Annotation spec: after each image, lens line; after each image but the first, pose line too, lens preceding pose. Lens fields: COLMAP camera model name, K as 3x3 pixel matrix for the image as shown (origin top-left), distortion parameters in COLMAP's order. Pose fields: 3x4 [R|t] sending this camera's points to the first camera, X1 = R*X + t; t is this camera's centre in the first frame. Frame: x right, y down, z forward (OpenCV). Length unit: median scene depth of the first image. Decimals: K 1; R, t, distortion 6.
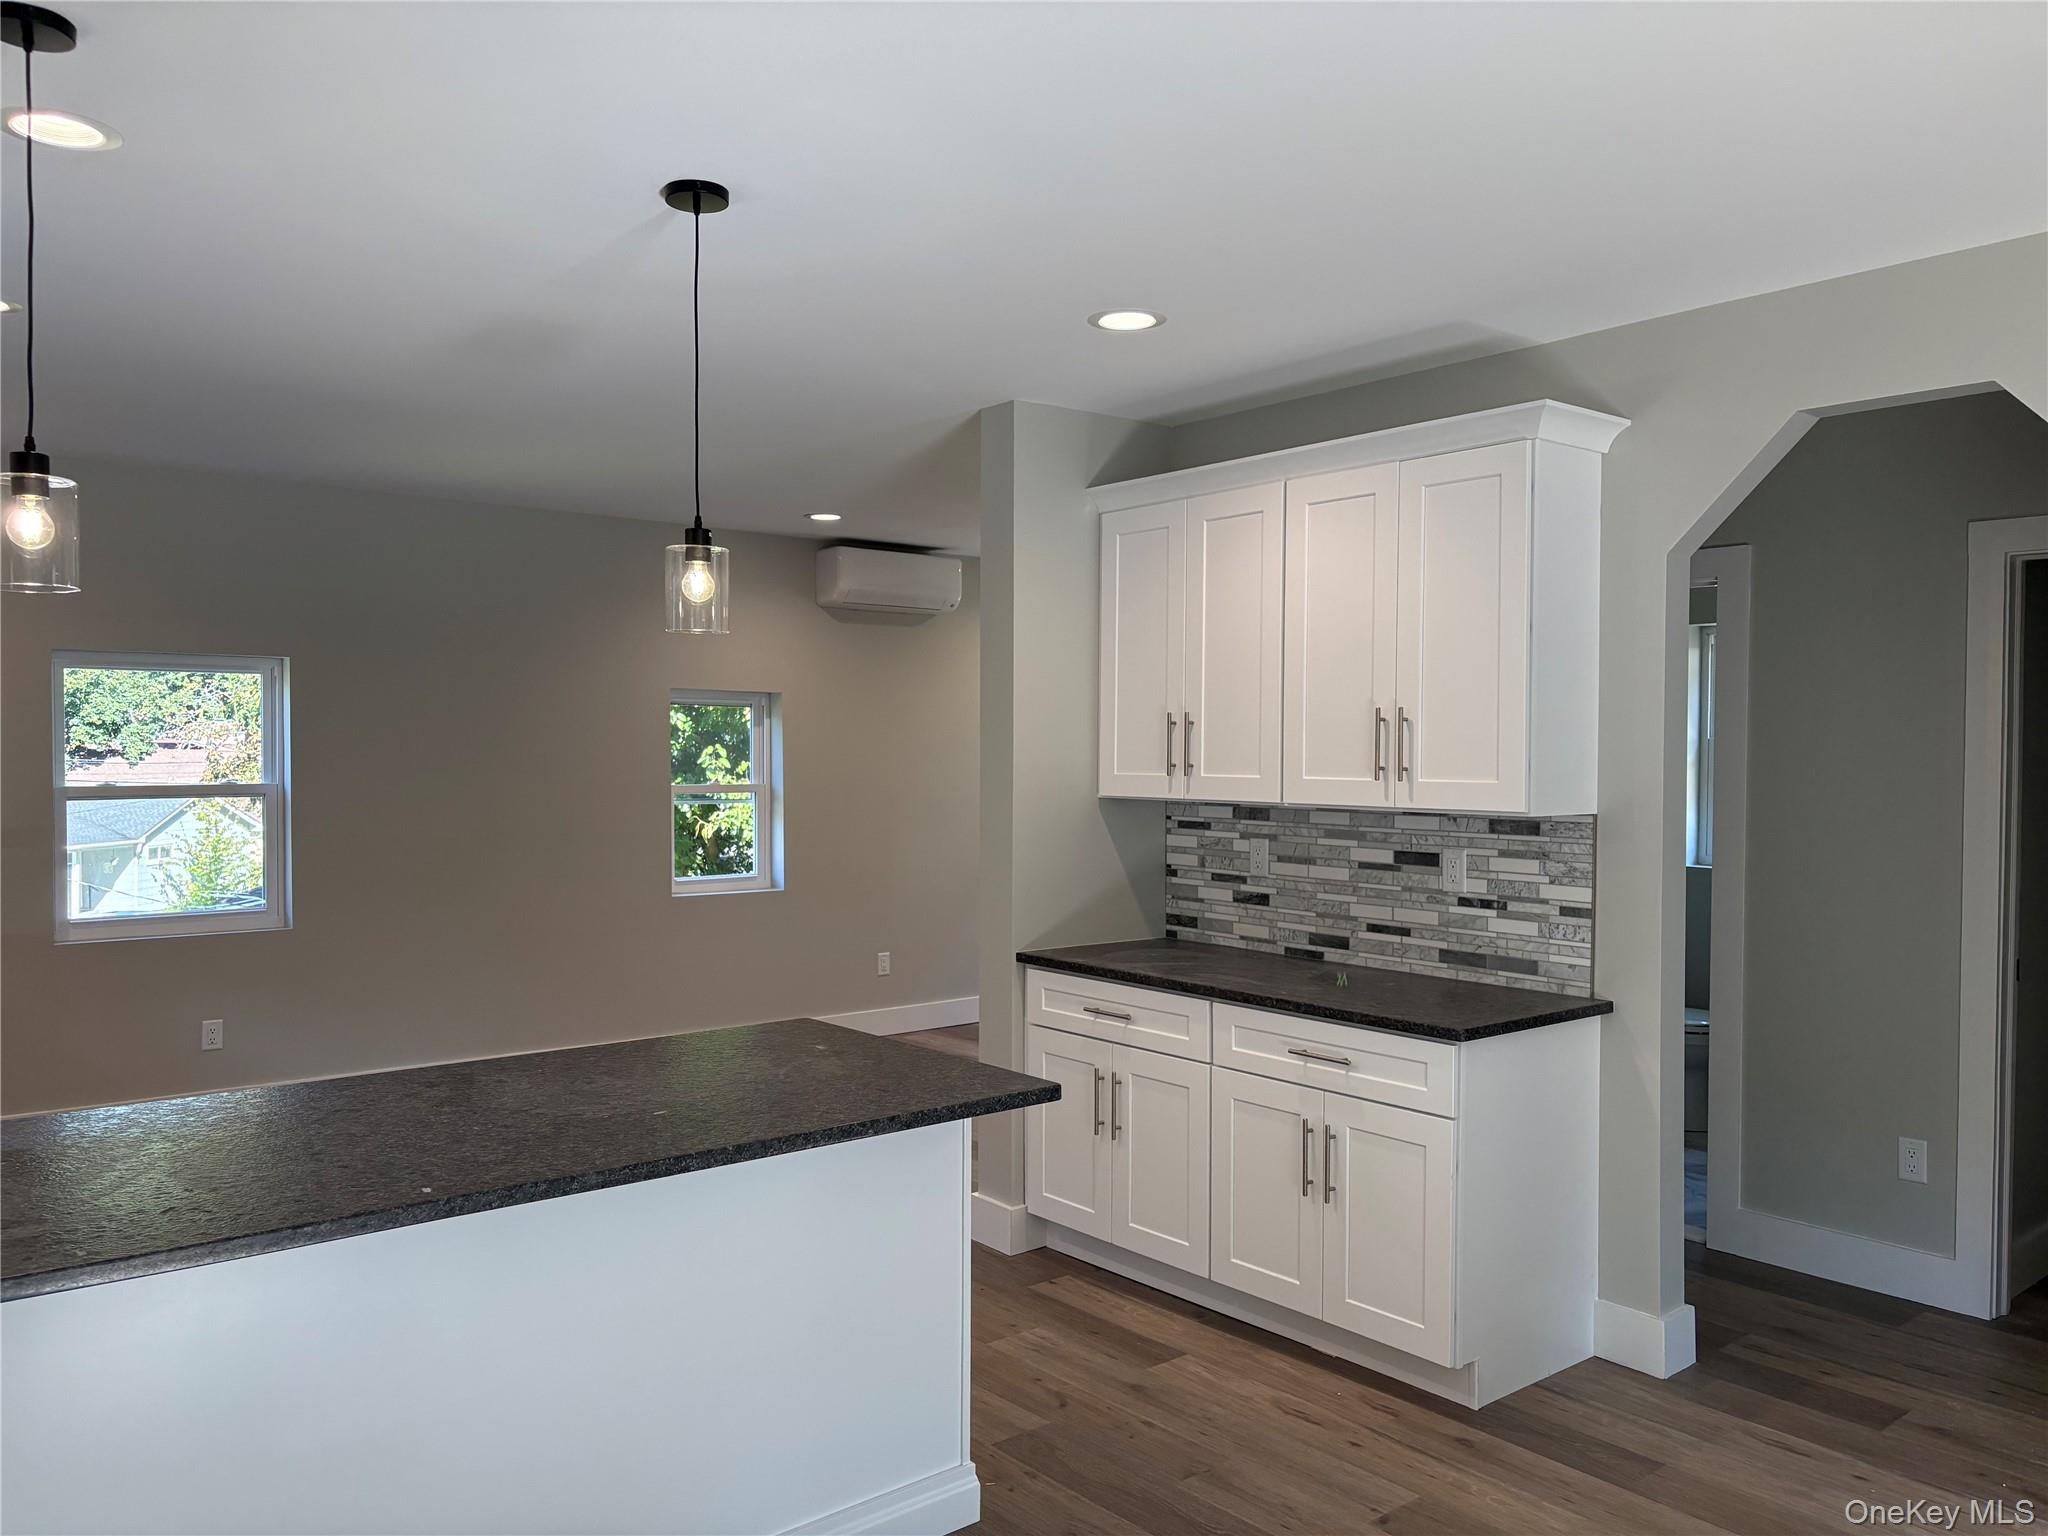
lens RADIAL K [[1551.7, 0, 1026.3], [0, 1551.7, 776.6], [0, 0, 1]] dist [0.028831, -0.011690]
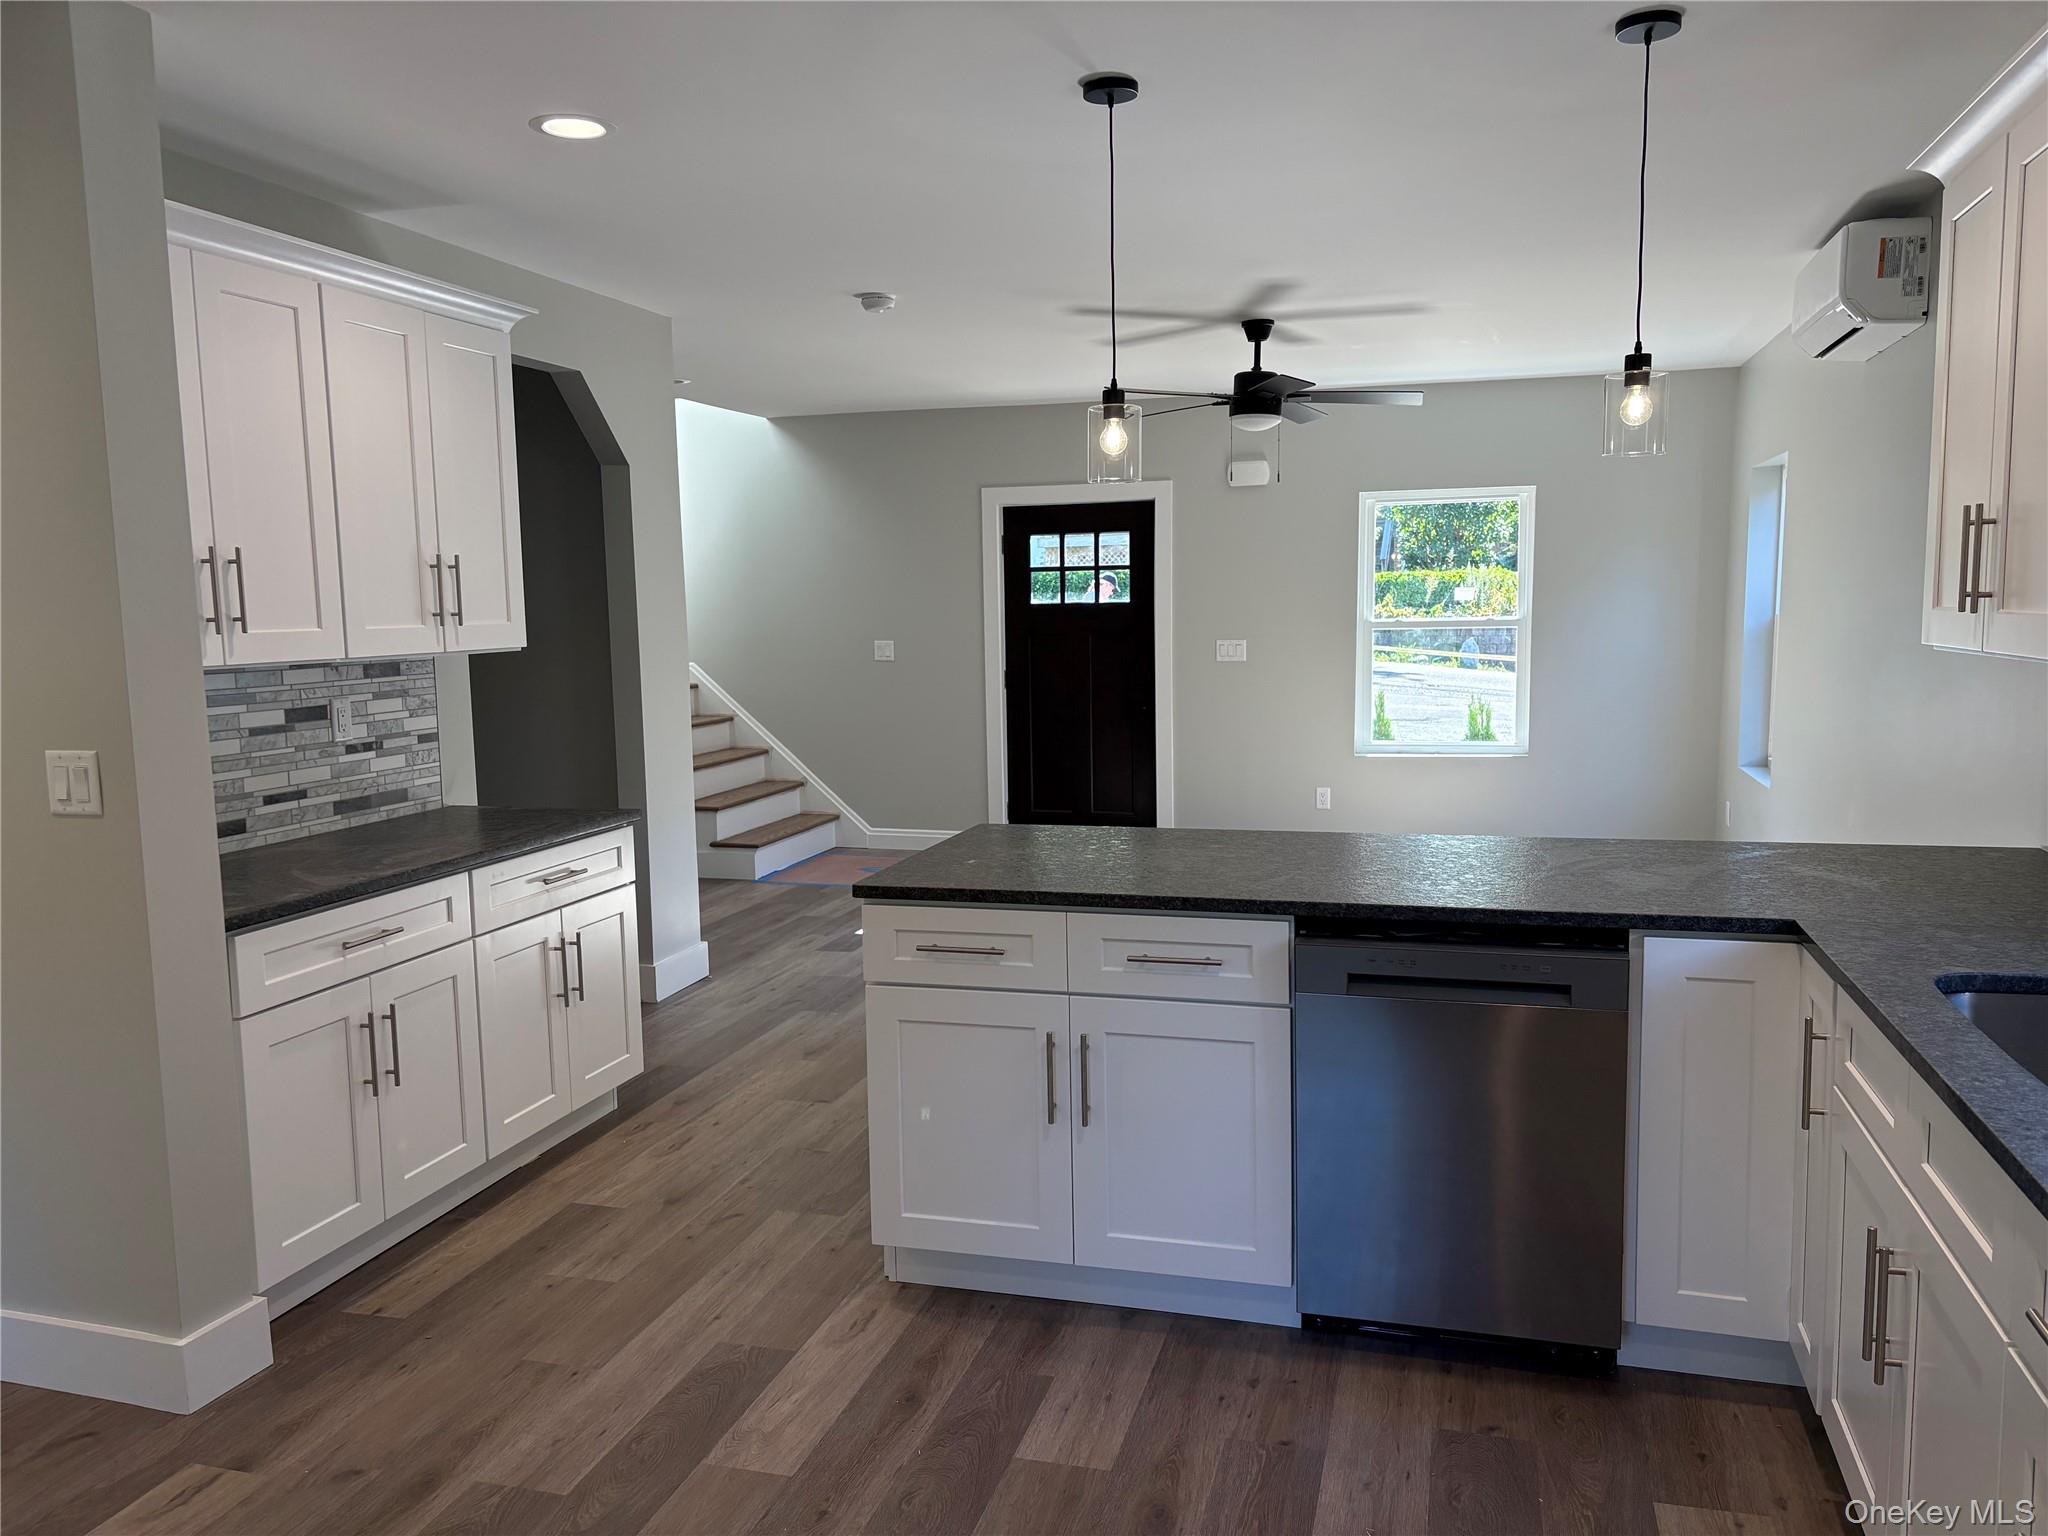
lens RADIAL K [[1551.7, 0, 1027.2], [0, 1551.7, 764.3], [0, 0, 1]] dist [0.028831, -0.011690]
pose [[-0.561789, -0.083773, 0.823028, -0.811251], [0.032314, 0.991878, 0.123017, -0.020543], [-0.826649, 0.095705, -0.554519, 1.214355]]
